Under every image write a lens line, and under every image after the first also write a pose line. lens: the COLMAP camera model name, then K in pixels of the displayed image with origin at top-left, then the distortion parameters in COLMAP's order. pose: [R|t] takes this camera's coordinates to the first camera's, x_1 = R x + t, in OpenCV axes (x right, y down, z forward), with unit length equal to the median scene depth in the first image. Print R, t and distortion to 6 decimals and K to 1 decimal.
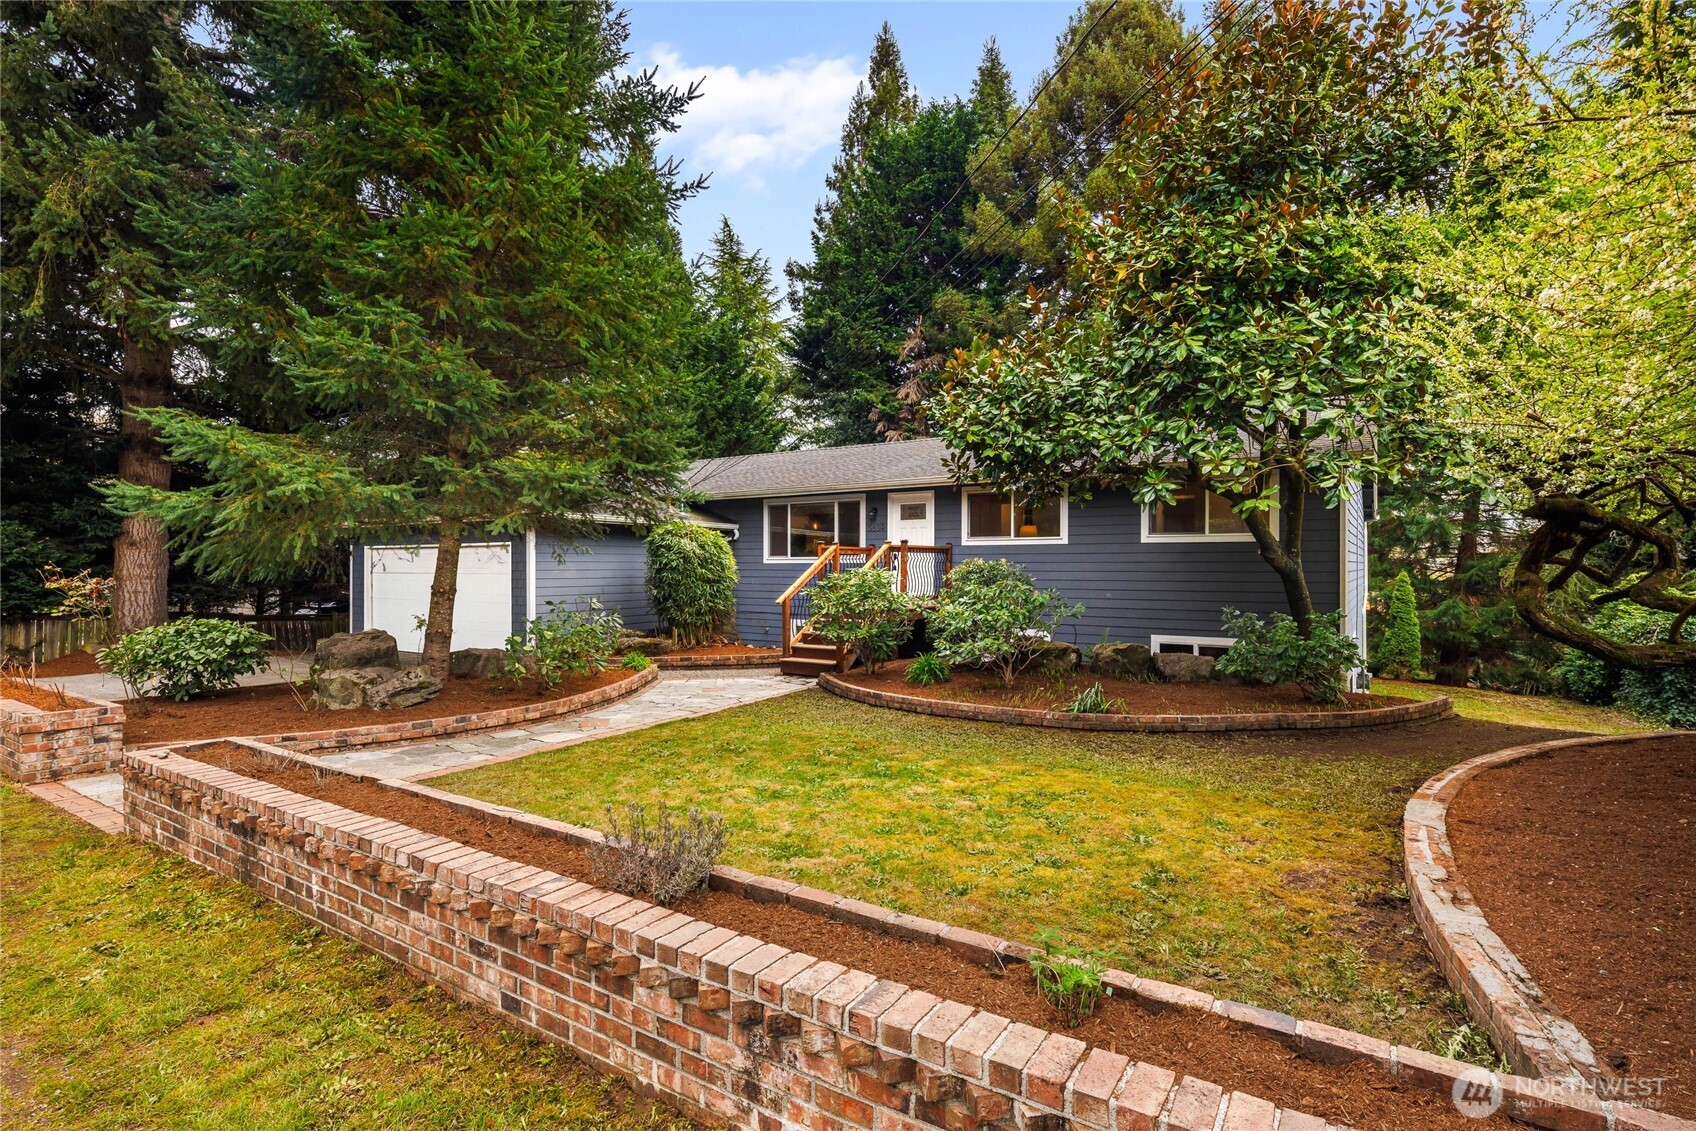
lens RADIAL K [[815.0, 0, 848.0], [0, 815.0, 565.5], [0, 0, 1]] dist [0.000266, -0.000540]
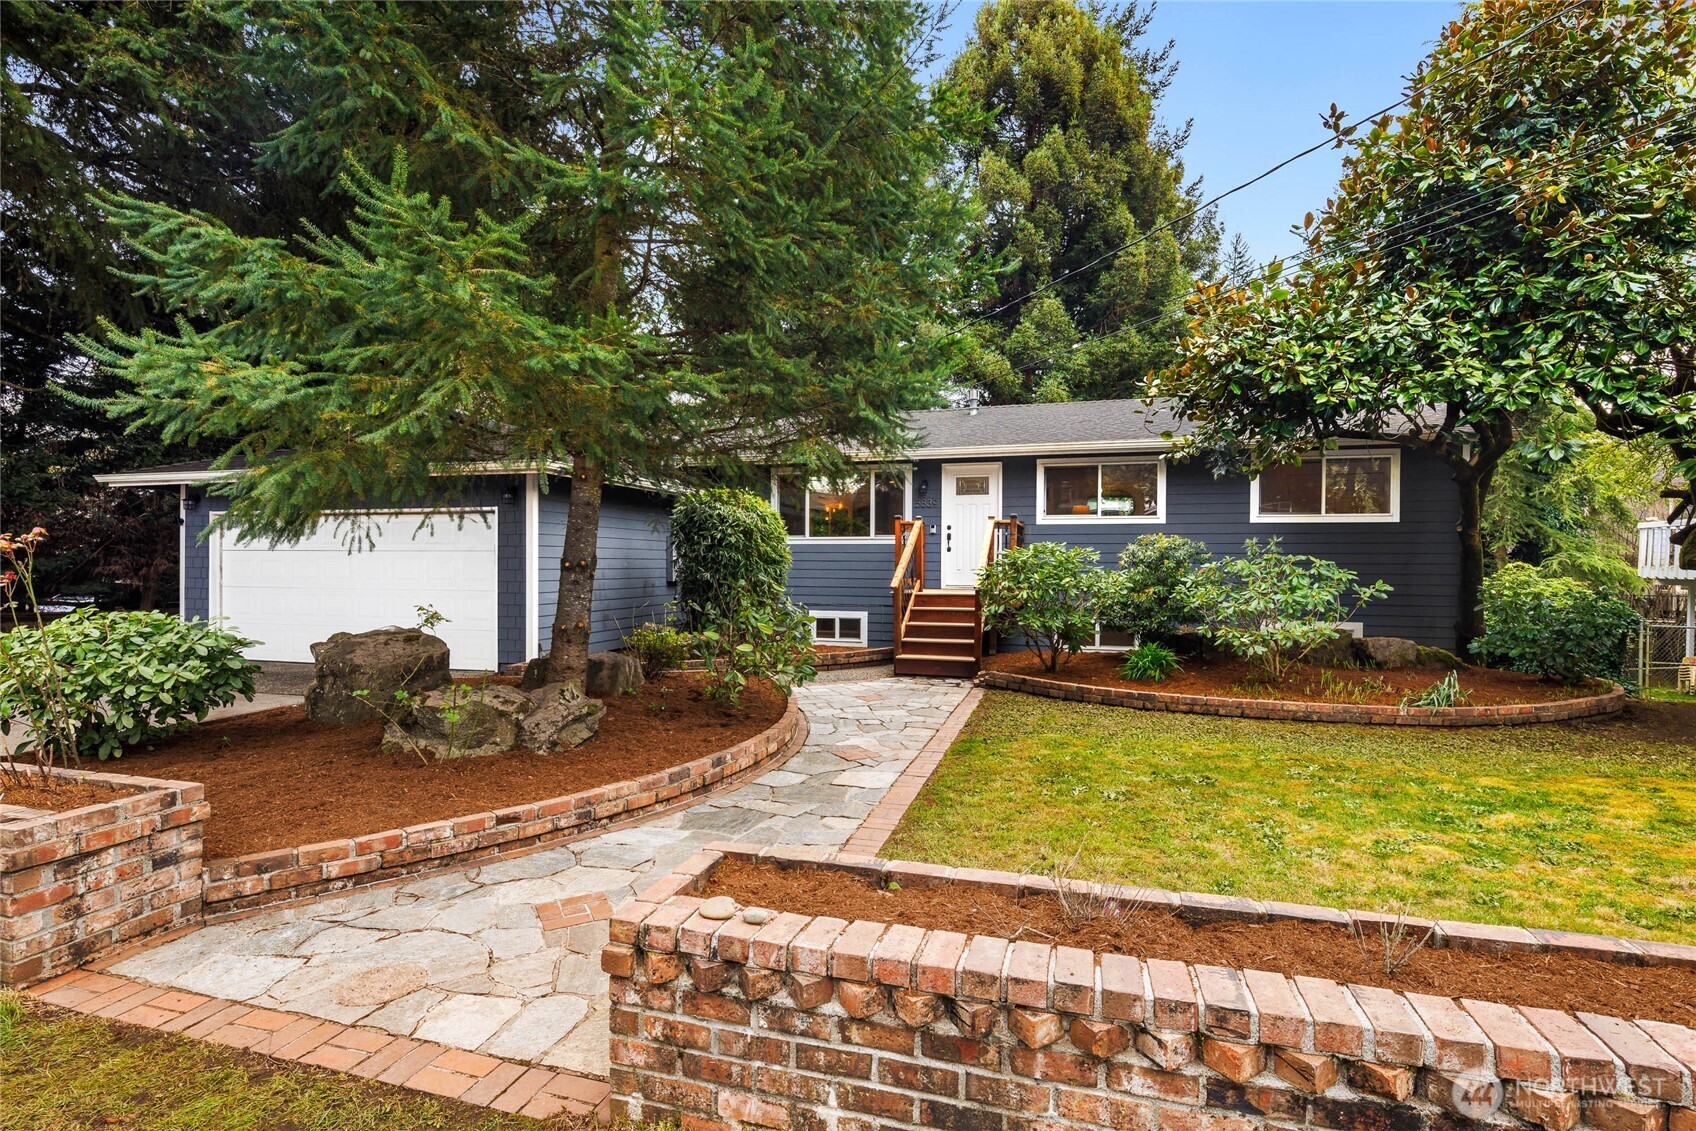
lens RADIAL K [[815.0, 0, 848.0], [0, 815.0, 565.5], [0, 0, 1]] dist [0.000266, -0.000540]
pose [[0.956994, 0.004939, 0.290066, -0.512998], [-0.006081, 0.999977, 0.003035, 0.030688], [-0.290044, -0.004669, 0.957002, 0.332396]]
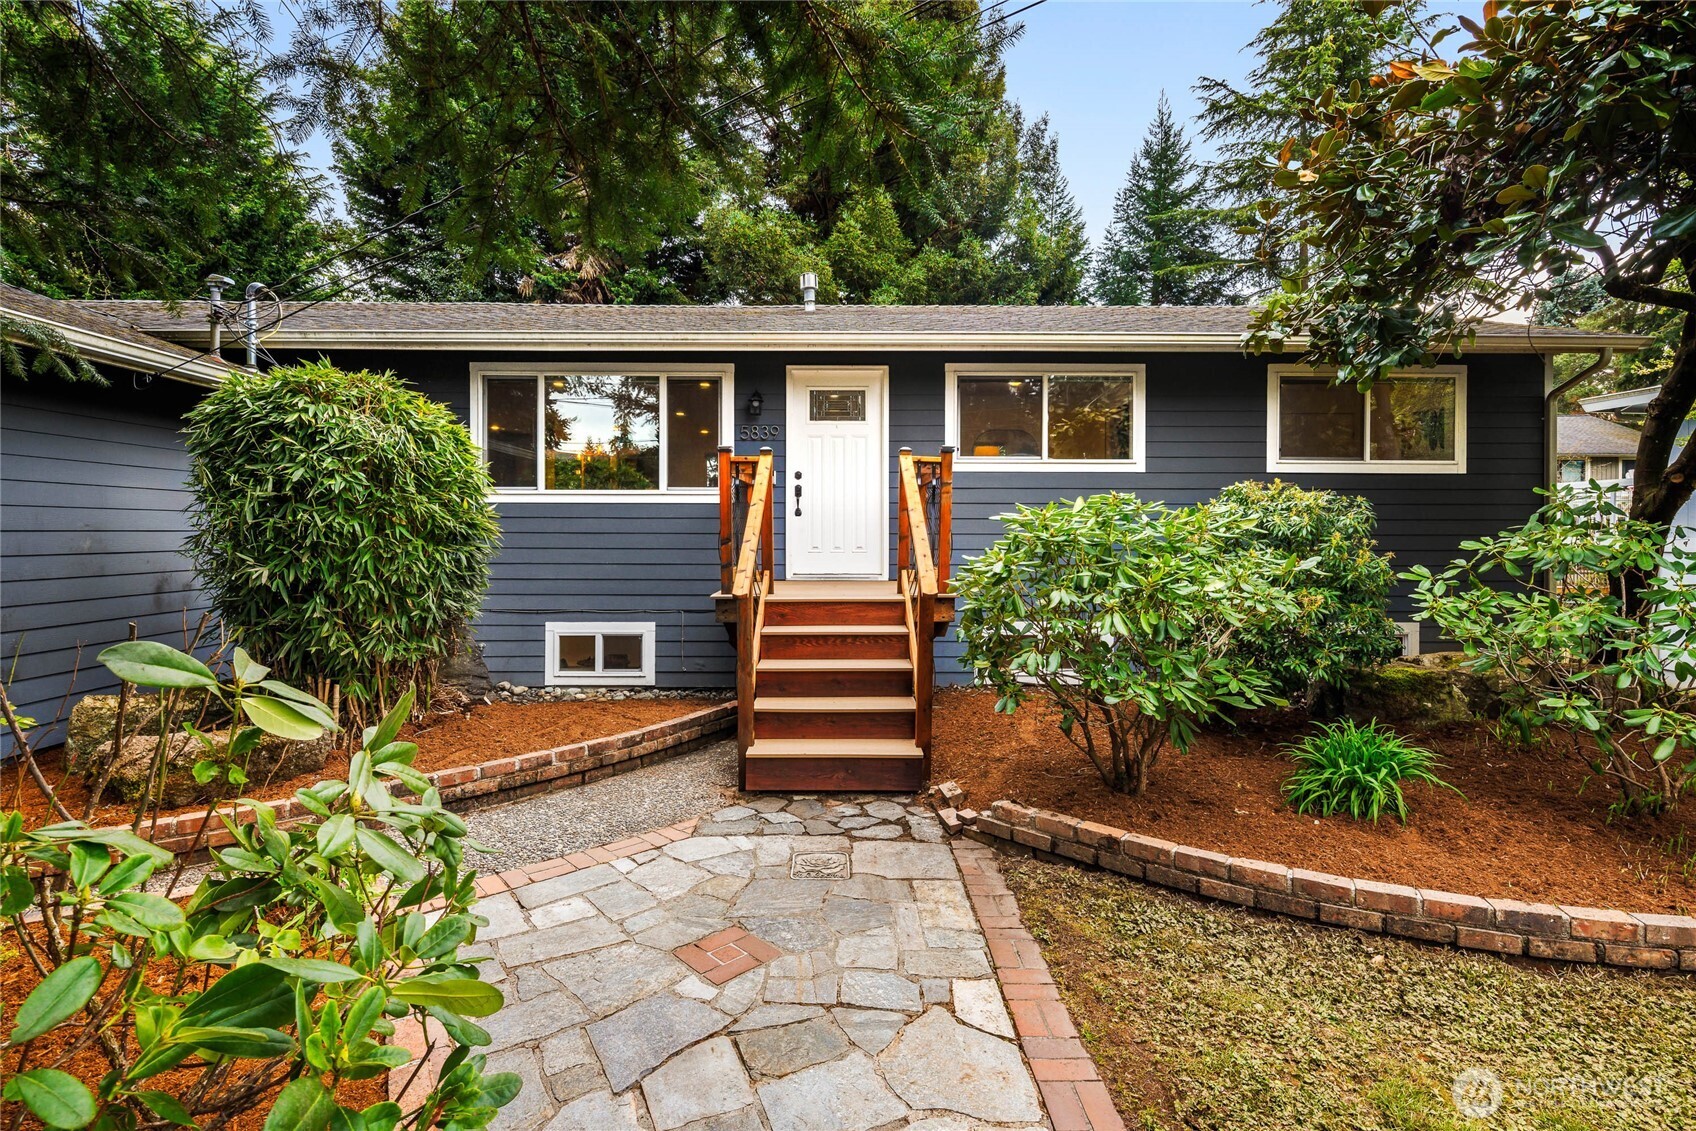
lens RADIAL K [[817.2, 0, 848.6], [0, 817.2, 536.7], [0, 0, 1]] dist [0.002680, 0.000242]
pose [[0.832651, -0.001221, 0.553797, -0.342980], [-0.002938, 0.999974, 0.006621, 0.024444], [-0.553790, -0.007140, 0.832626, 0.949120]]
